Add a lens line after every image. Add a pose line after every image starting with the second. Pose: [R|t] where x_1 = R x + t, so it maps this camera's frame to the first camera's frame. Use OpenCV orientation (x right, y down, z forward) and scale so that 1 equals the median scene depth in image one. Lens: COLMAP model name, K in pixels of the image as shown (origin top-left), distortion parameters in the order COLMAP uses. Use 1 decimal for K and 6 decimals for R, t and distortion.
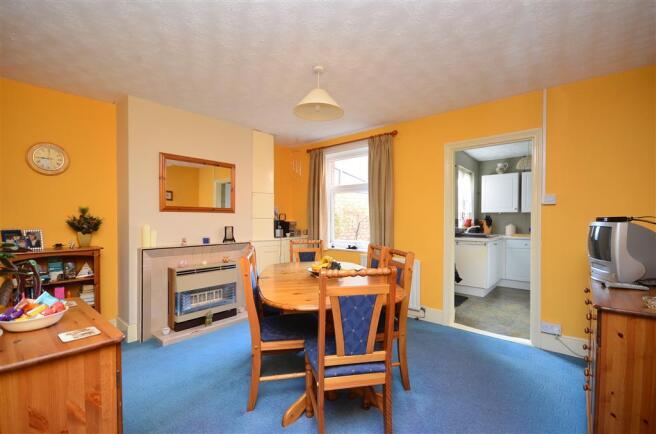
lens RADIAL K [[289.6, 0, 327.7], [0, 289.6, 220.5], [0, 0, 1]] dist [-0.021140, -0.000465]
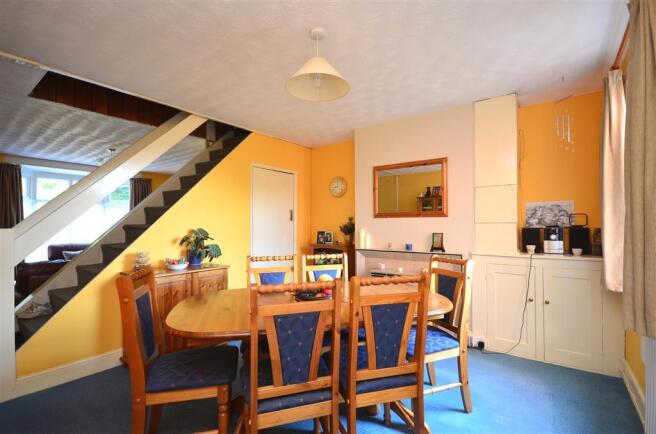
lens RADIAL K [[304.3, 0, 327.9], [0, 304.3, 221.3], [0, 0, 1]] dist [-0.003246, -0.000083]
pose [[0.059616, -0.017288, -0.998072, 1.239581], [0.000255, 0.999850, -0.017304, 0.005009], [0.998221, 0.000777, 0.059611, 1.478693]]
